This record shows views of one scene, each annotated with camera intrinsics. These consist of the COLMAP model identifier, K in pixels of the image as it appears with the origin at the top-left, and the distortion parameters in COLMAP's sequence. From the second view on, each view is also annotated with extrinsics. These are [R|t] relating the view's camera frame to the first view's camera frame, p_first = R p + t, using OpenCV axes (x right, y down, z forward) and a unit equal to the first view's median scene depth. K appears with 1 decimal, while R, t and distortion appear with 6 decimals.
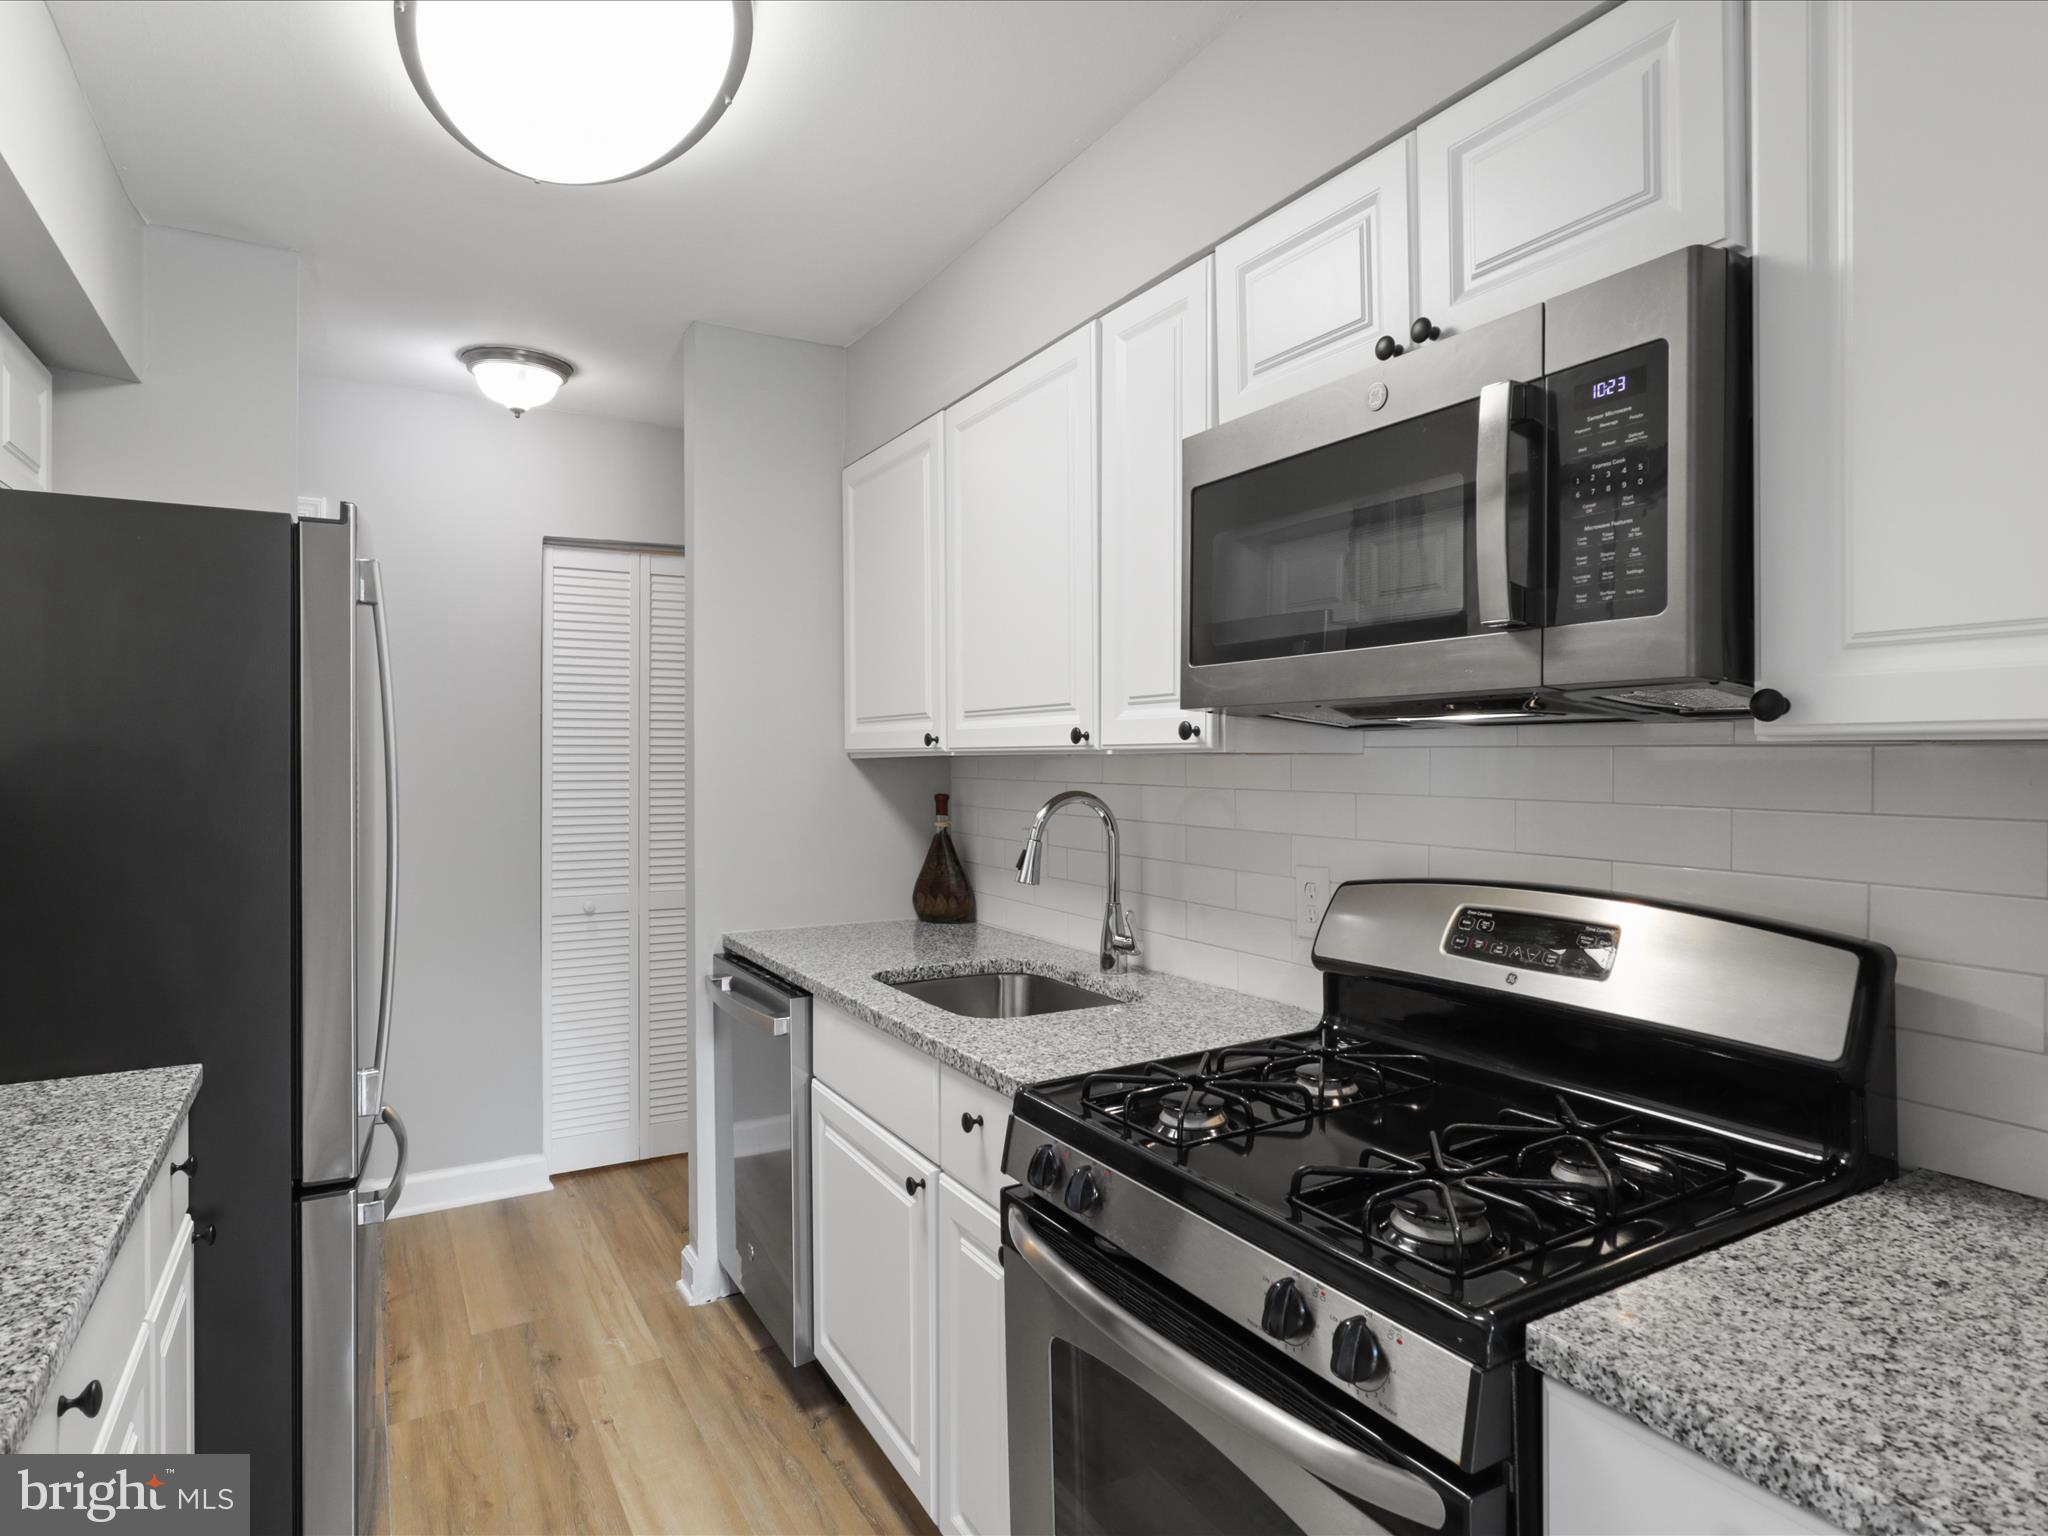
lens RADIAL K [[1153.5, 0, 1024.4], [0, 1153.5, 758.2], [0, 0, 1]] dist [-0.026249, 0.019665]
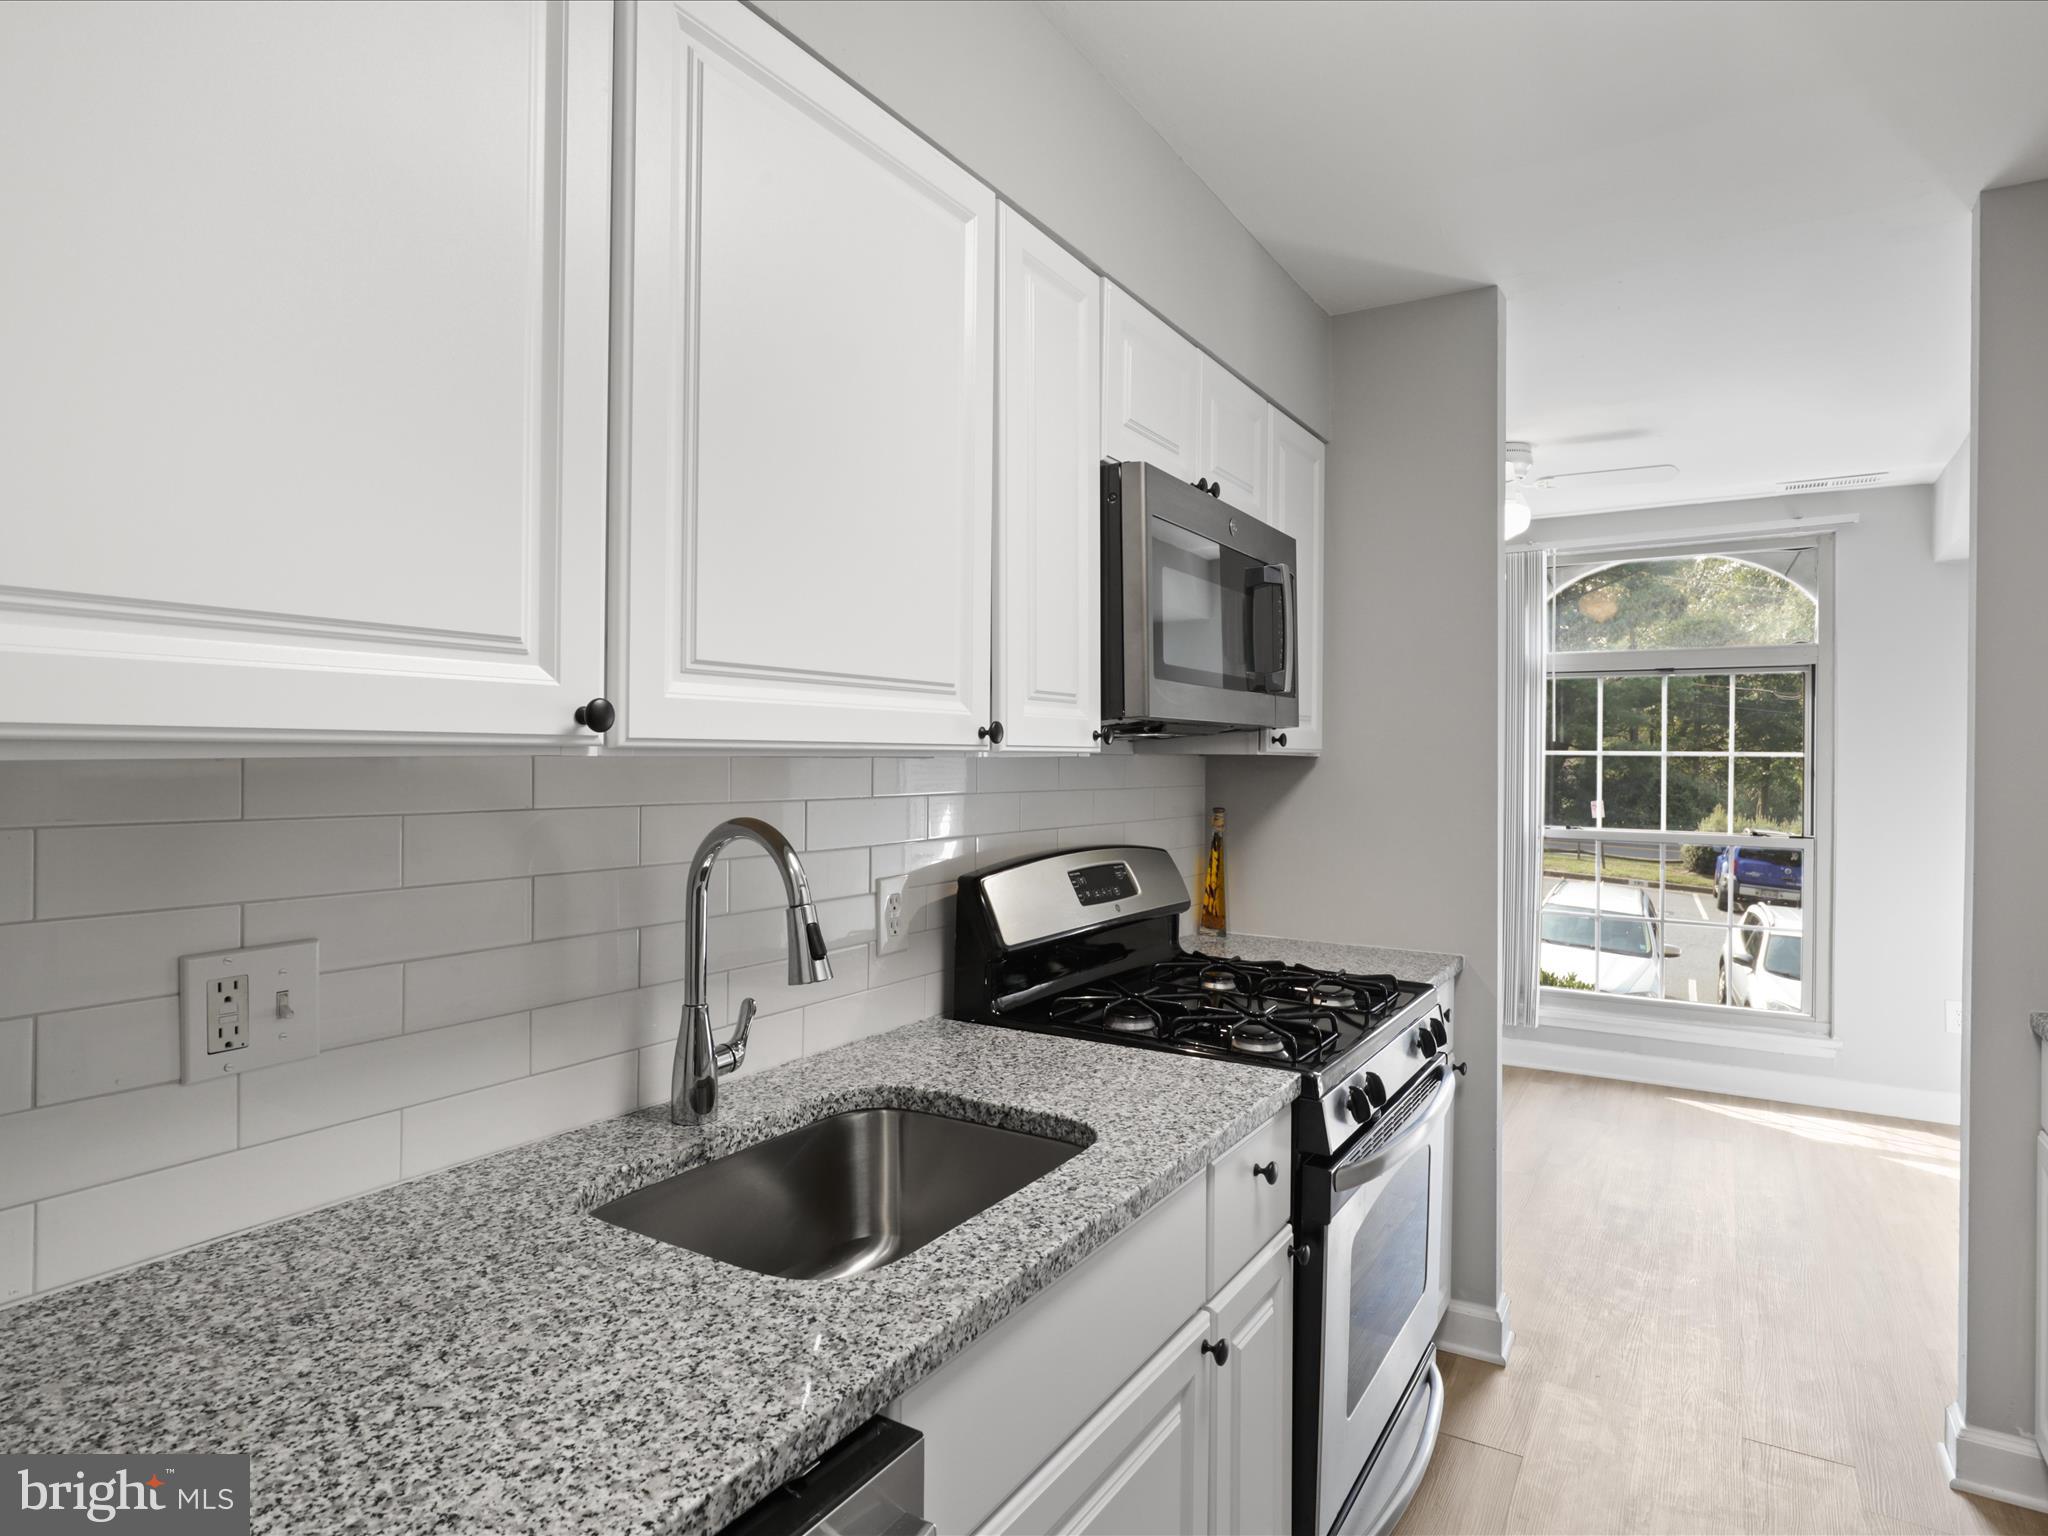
lens RADIAL K [[1153.5, 0, 1024.4], [0, 1153.5, 758.2], [0, 0, 1]] dist [-0.026249, 0.019665]
pose [[-0.475170, -0.000514, 0.879894, -0.506410], [-0.003978, 0.999991, -0.001565, -0.000899], [-0.879885, -0.004244, -0.475167, 1.090521]]
